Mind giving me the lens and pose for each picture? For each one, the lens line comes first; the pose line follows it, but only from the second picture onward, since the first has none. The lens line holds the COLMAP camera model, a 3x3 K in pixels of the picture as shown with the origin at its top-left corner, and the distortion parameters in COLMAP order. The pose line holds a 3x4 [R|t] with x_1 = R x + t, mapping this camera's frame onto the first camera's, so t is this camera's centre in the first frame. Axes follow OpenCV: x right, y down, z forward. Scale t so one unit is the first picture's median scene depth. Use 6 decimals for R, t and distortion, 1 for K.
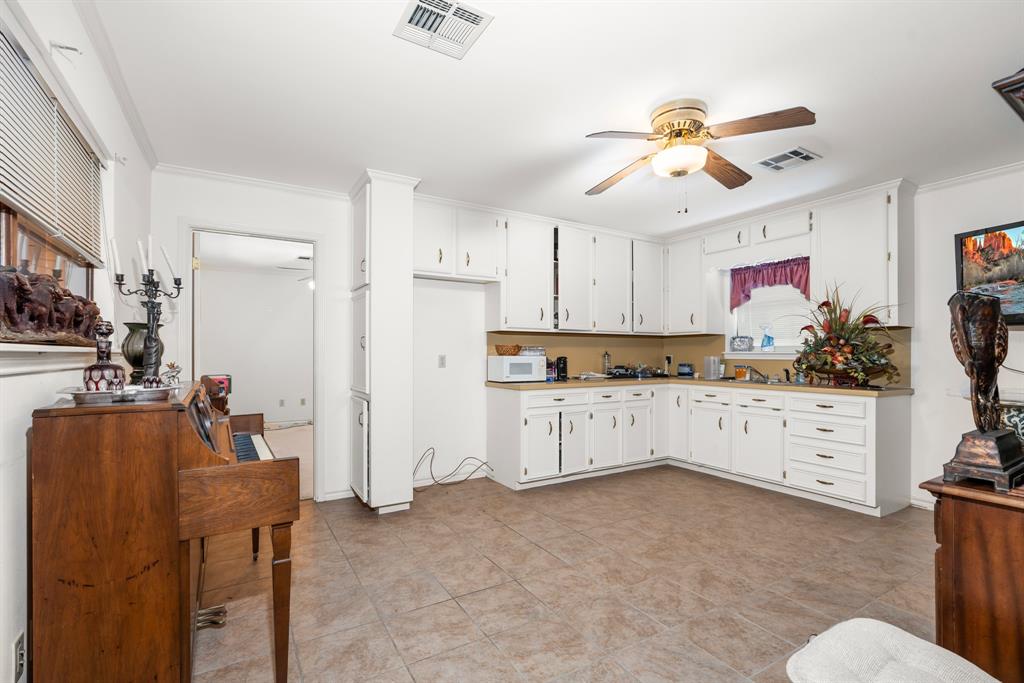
lens RADIAL K [[460.2, 0, 508.6], [0, 460.2, 346.4], [0, 0, 1]] dist [-0.007540, 0.001889]
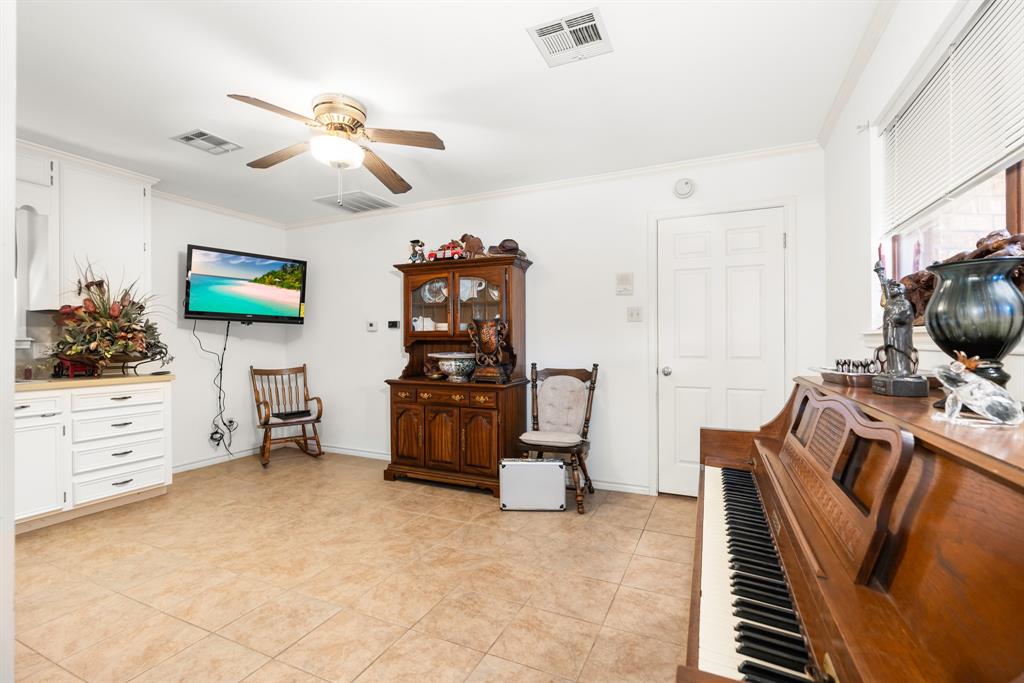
lens RADIAL K [[460.2, 0, 508.4], [0, 460.2, 342.8], [0, 0, 1]] dist [-0.007540, 0.001889]
pose [[-0.558054, -0.001635, 0.829803, -0.763293], [-0.009666, 0.999943, -0.004531, 0.027823], [-0.829748, -0.010549, -0.558038, 1.372638]]
